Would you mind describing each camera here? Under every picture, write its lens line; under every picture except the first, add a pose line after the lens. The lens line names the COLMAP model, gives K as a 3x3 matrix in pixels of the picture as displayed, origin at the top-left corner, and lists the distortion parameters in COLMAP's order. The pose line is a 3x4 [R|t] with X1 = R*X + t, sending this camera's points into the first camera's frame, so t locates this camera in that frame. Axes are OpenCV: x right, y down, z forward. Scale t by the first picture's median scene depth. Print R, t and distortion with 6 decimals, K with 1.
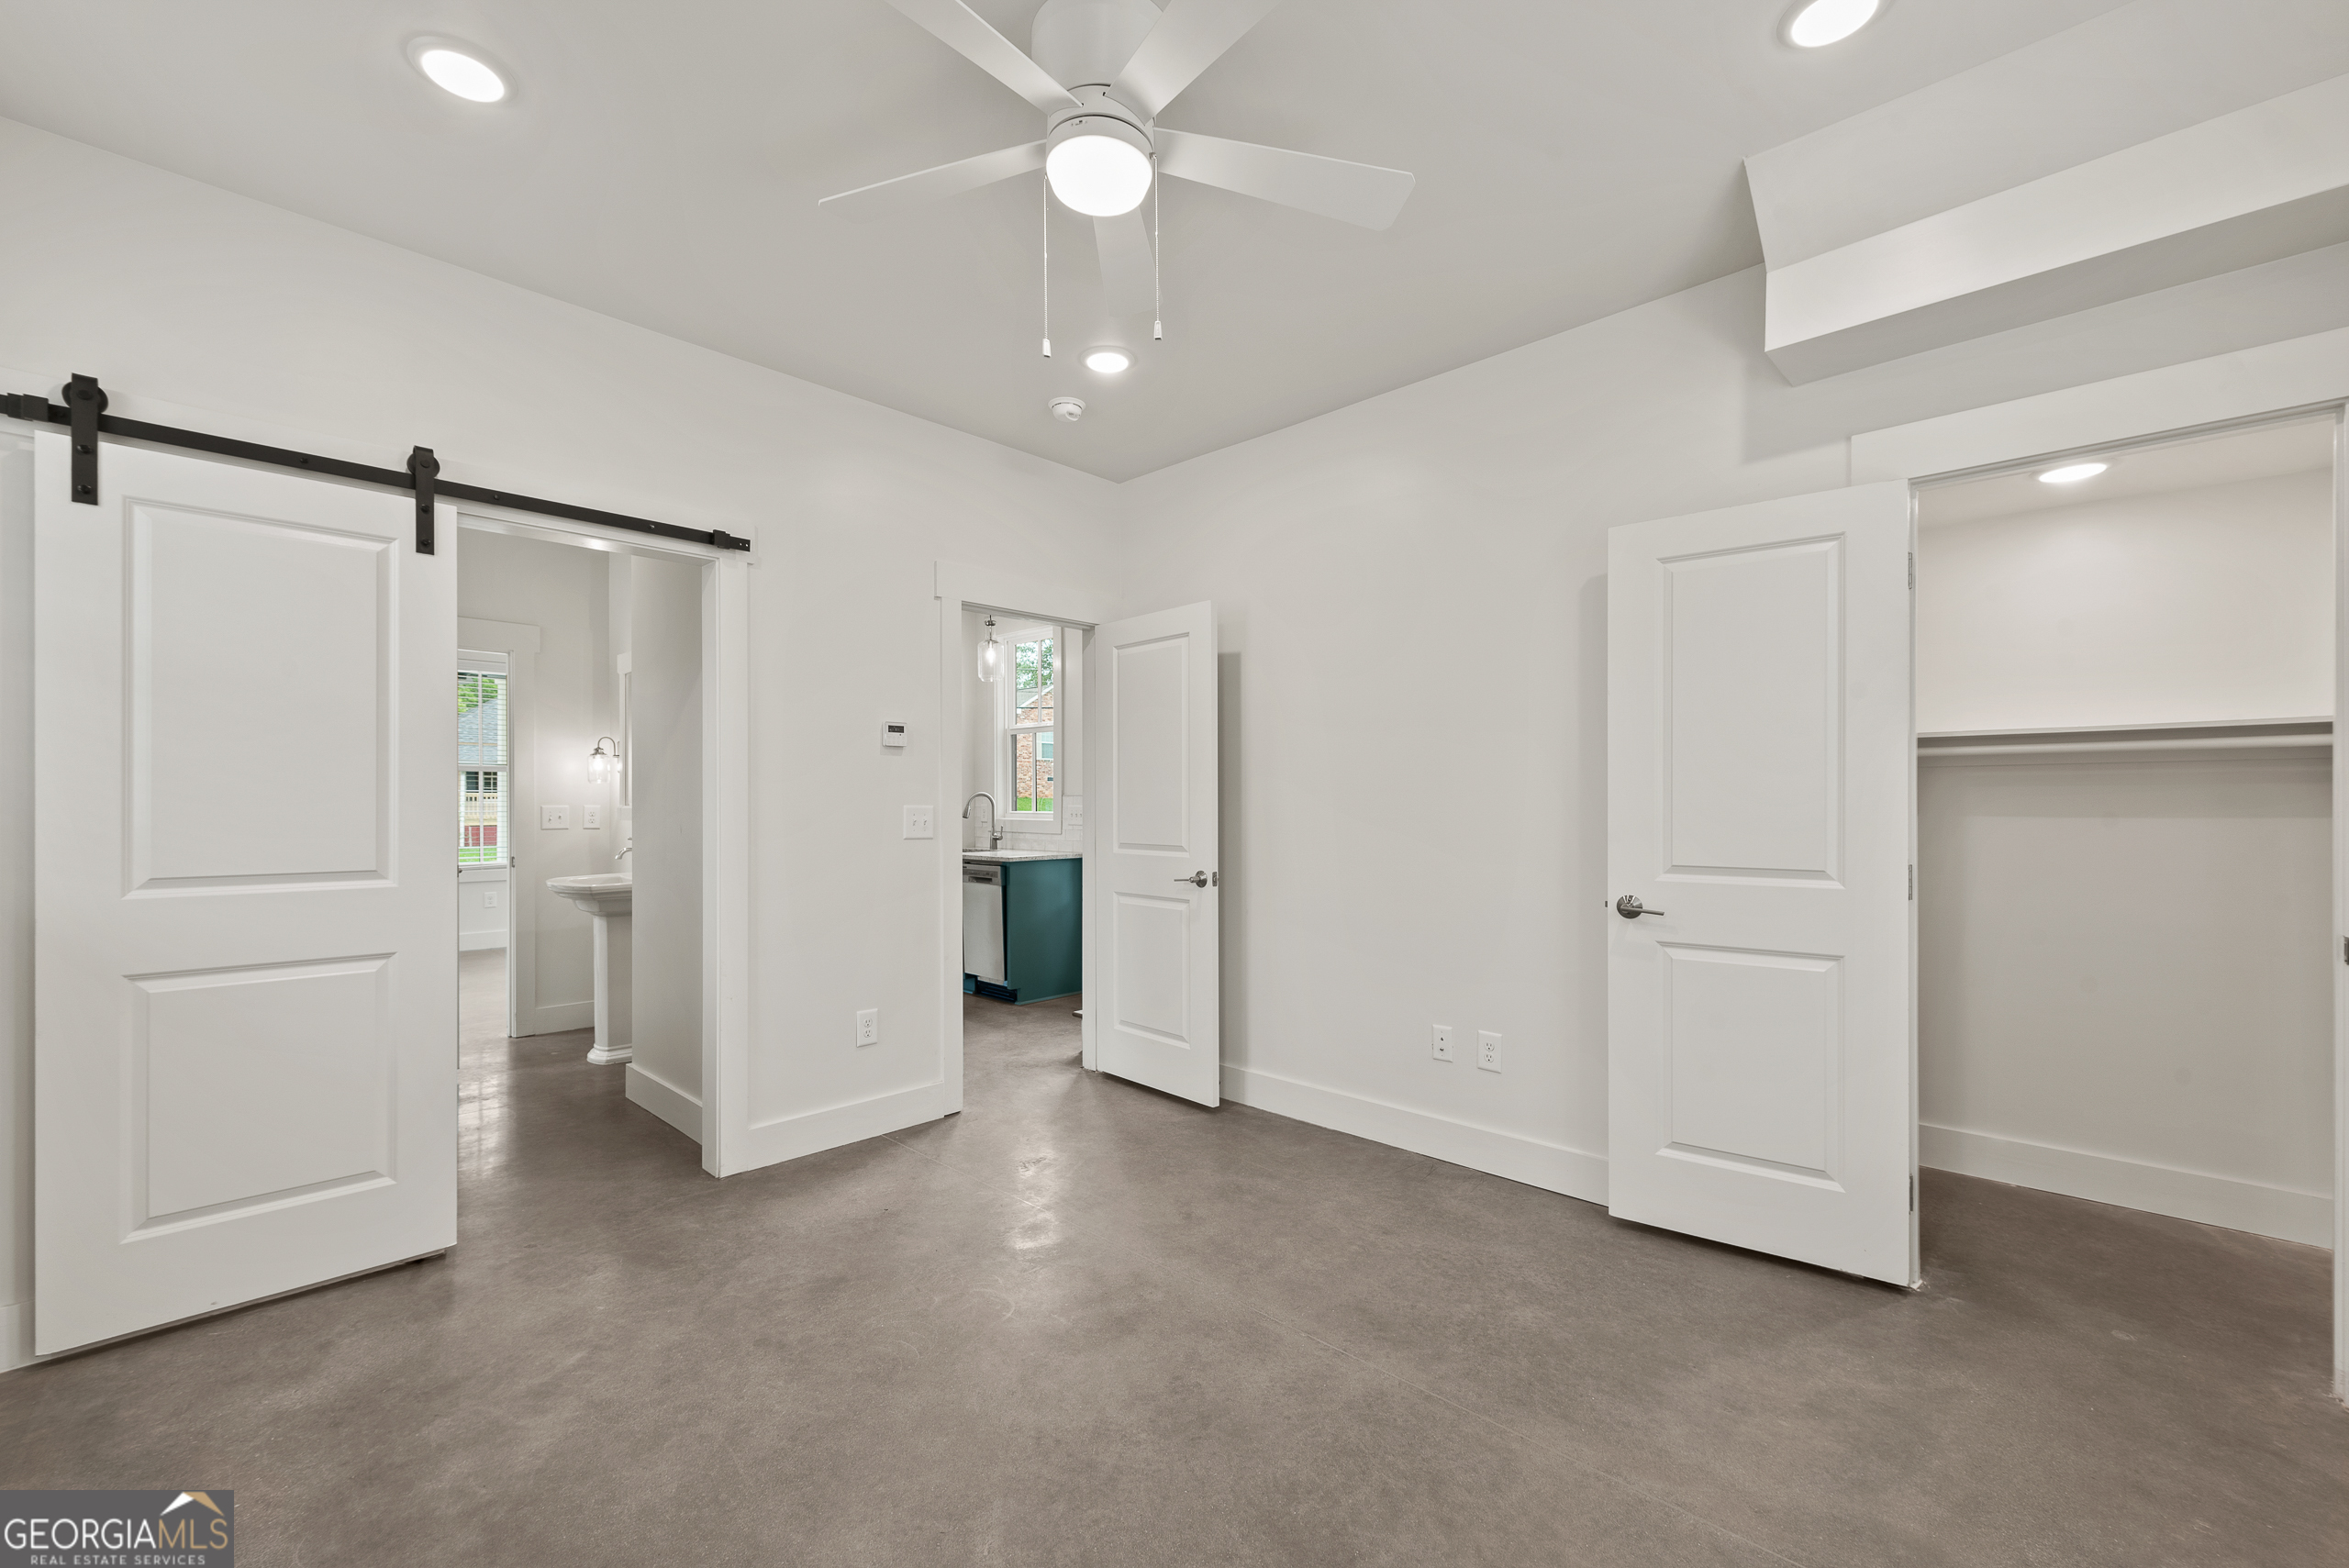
lens RADIAL K [[982.6, 0, 1178.7], [0, 982.6, 807.7], [0, 0, 1]] dist [0.002846, 0.000040]
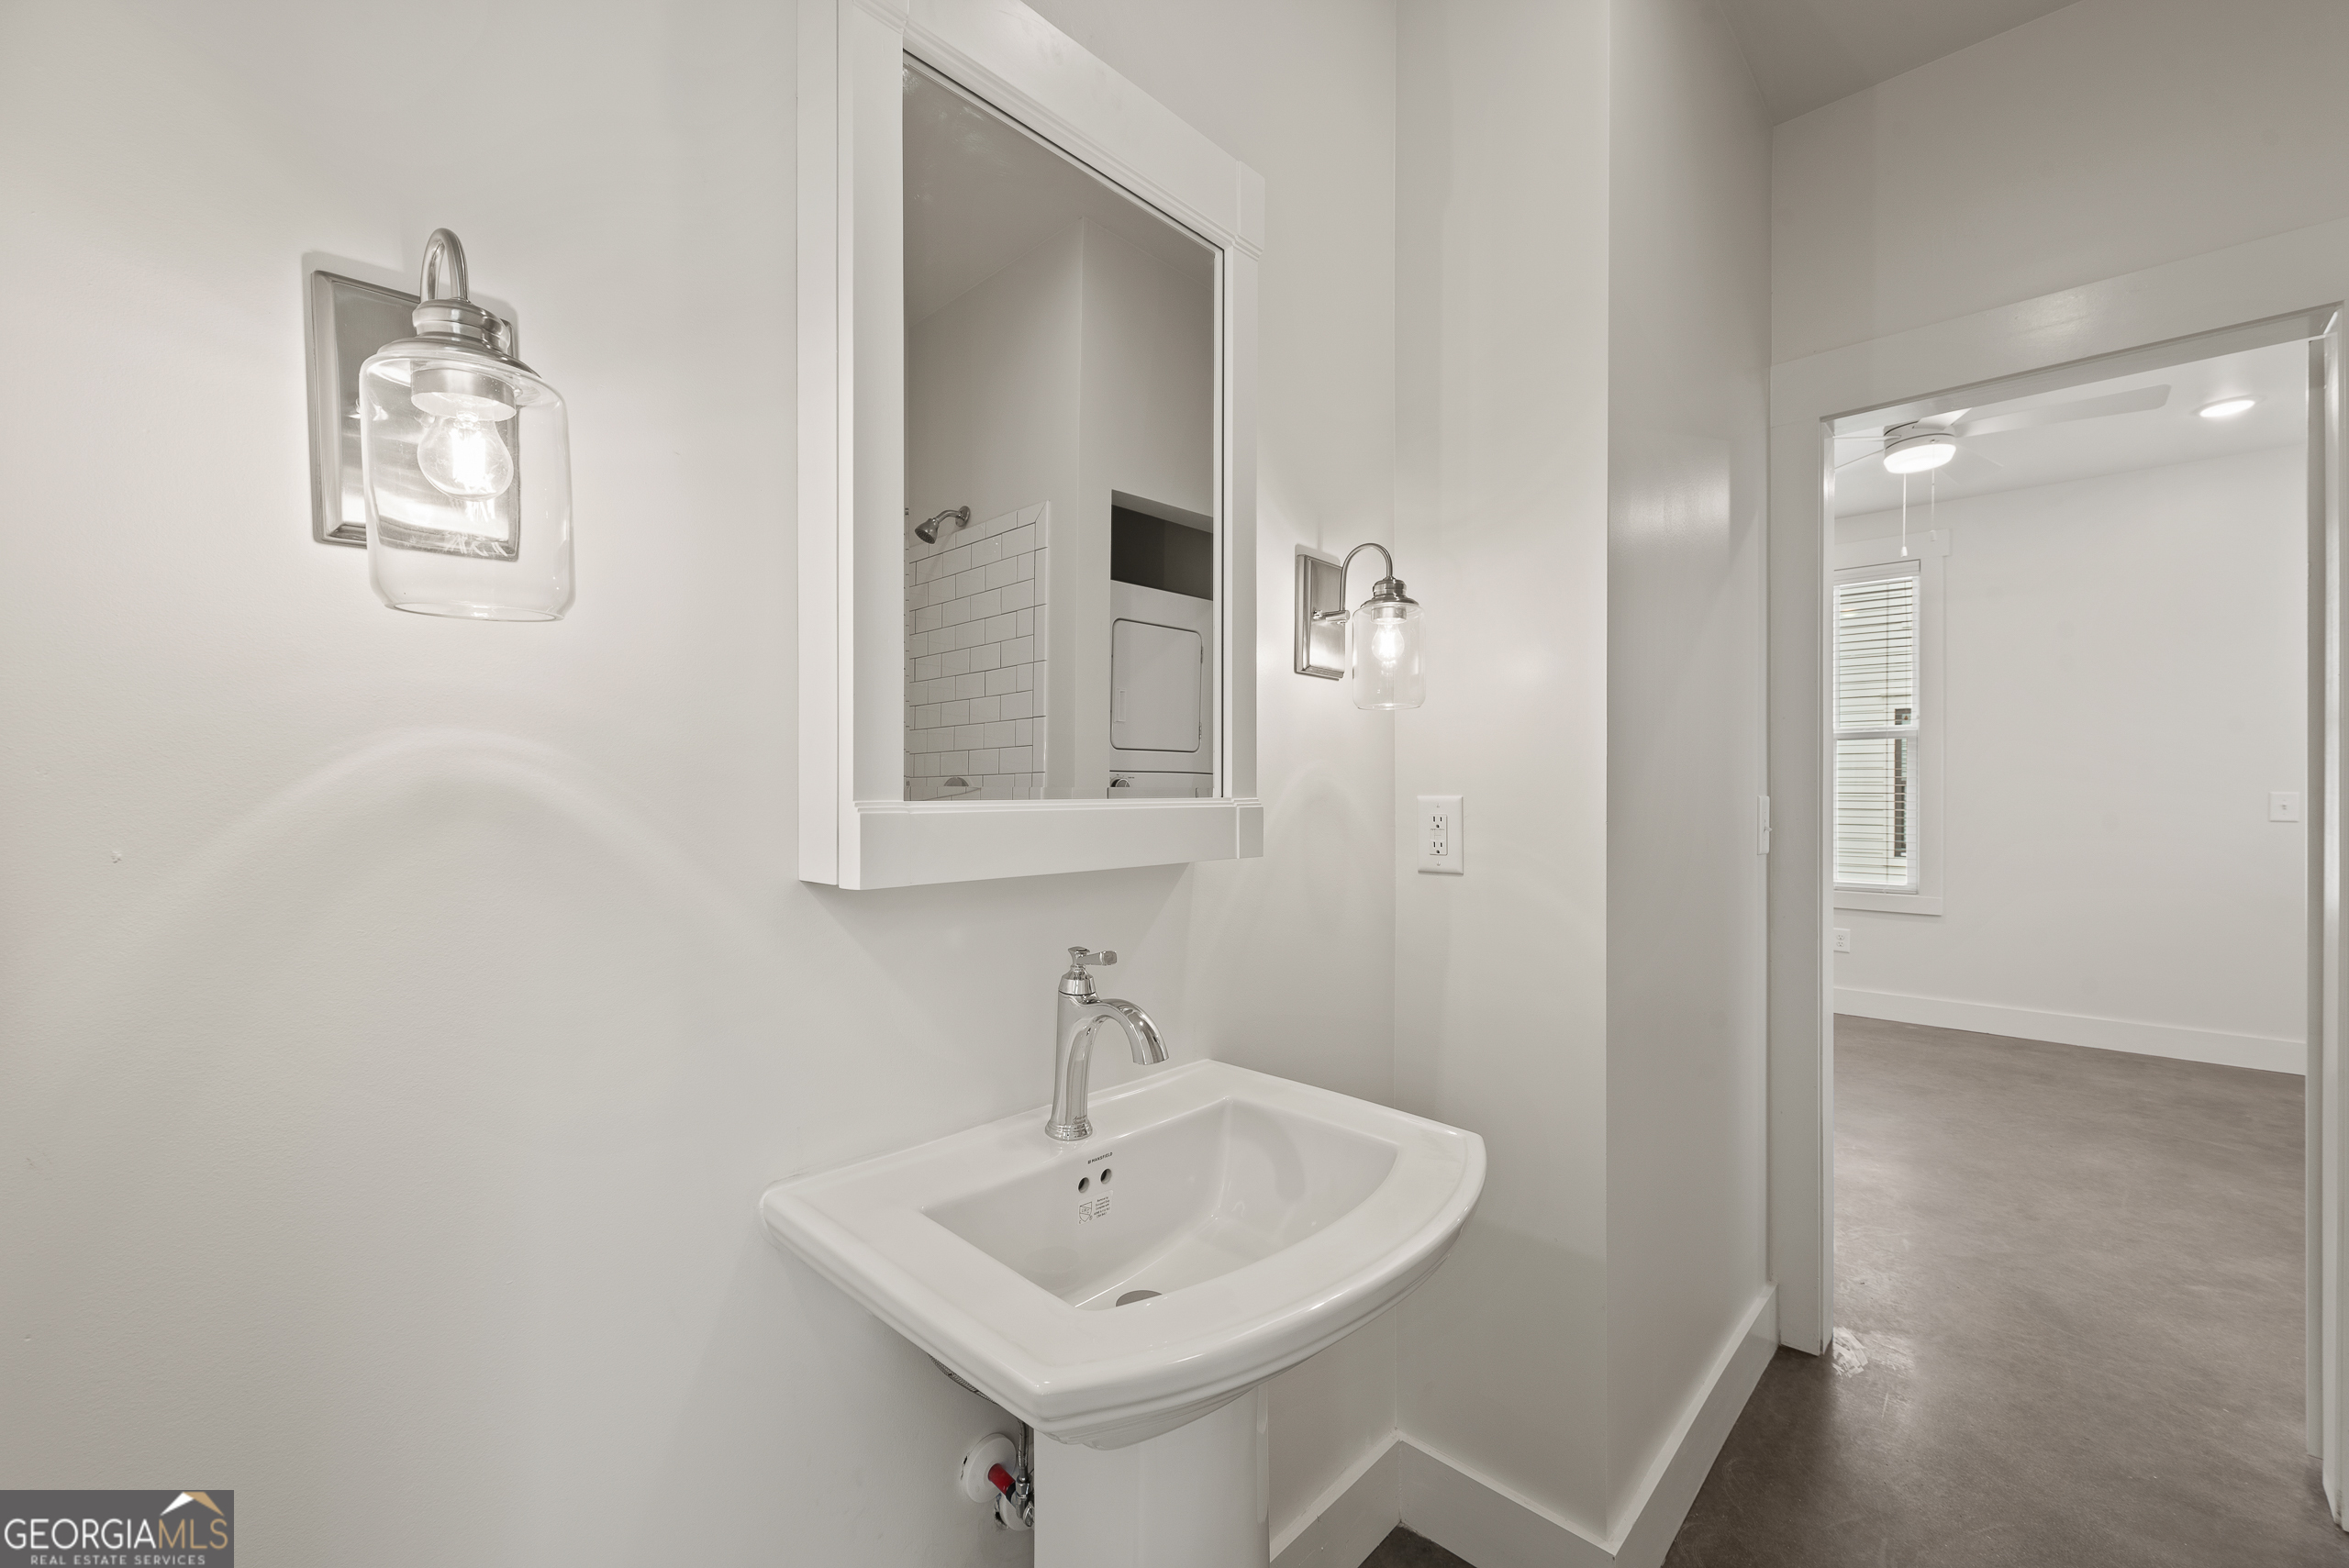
lens RADIAL K [[969.1, 0, 1174.0], [0, 969.1, 787.2], [0, 0, 1]] dist [0.003786, -0.000457]
pose [[-0.024450, -0.003365, 0.999695, -1.694345], [-0.000426, 0.999994, 0.003356, -0.014107], [-0.999701, -0.000343, -0.024451, 2.198338]]
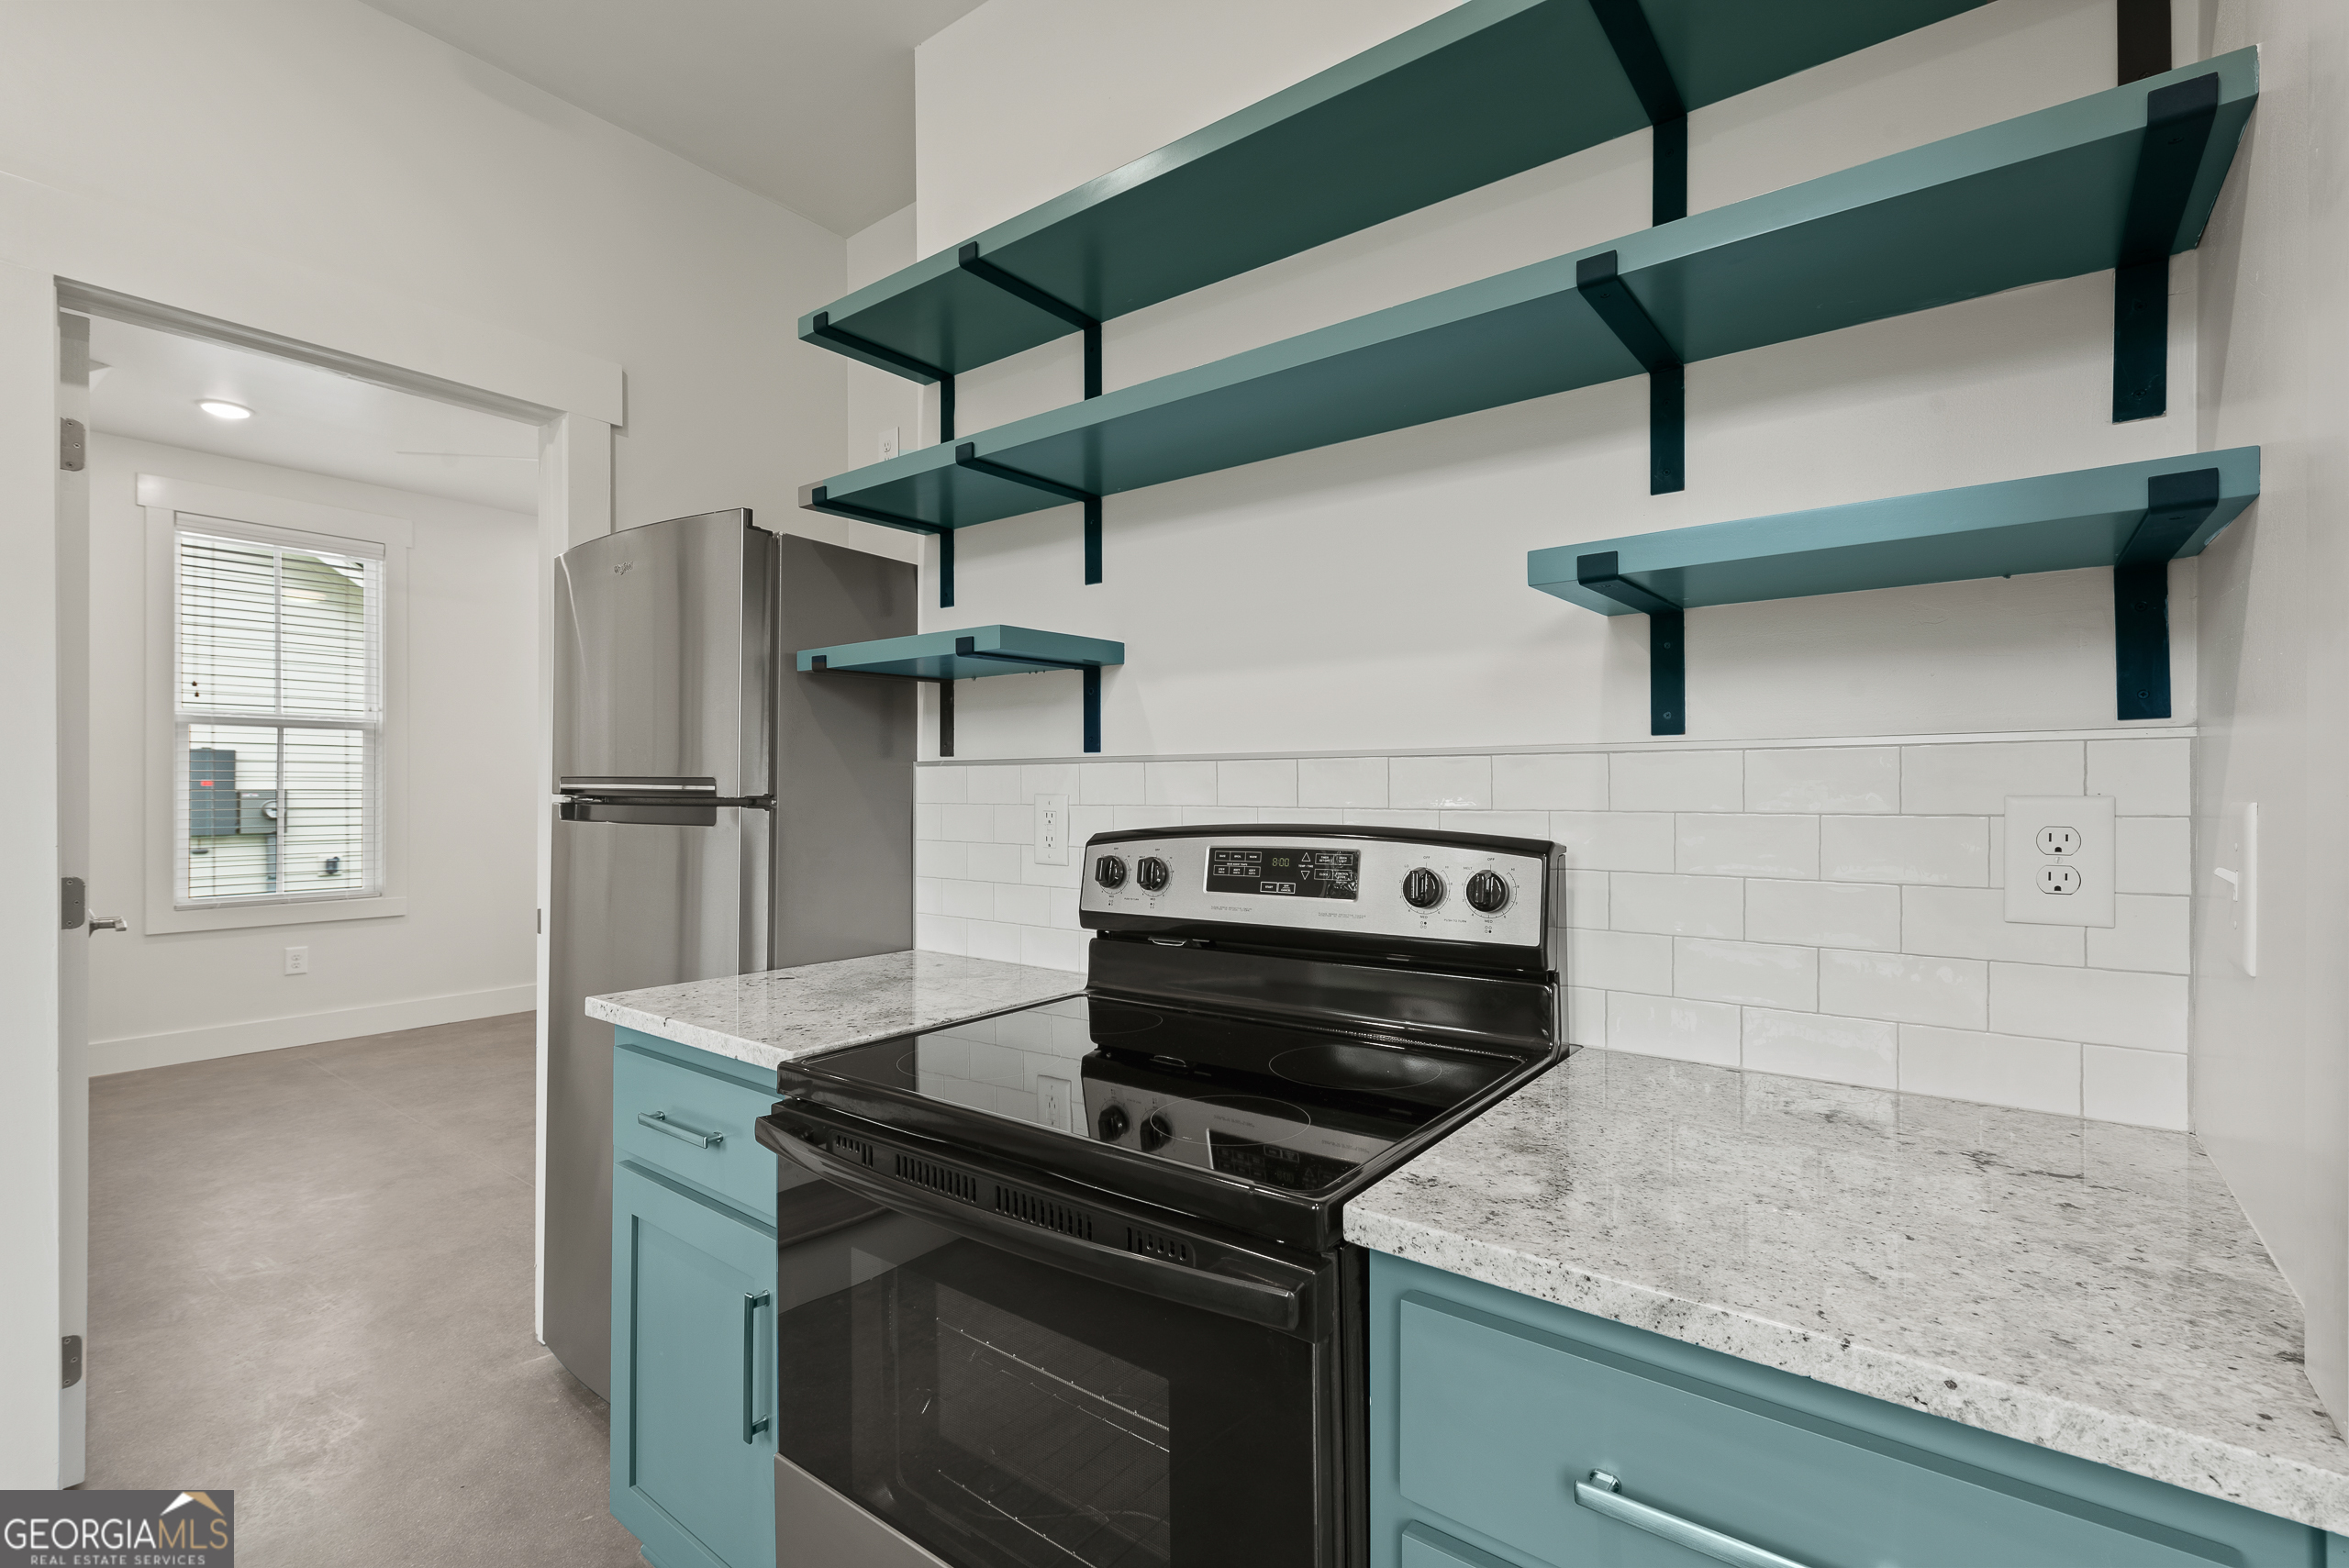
lens RADIAL K [[1048.2, 0, 1179.1], [0, 1048.2, 787.9], [0, 0, 1]] dist [0.002782, -0.000986]
pose [[-0.993405, -0.002613, -0.114631, -0.932519], [-0.003083, 0.999988, 0.003927, -0.012723], [0.114620, 0.004255, -0.993400, 2.947178]]
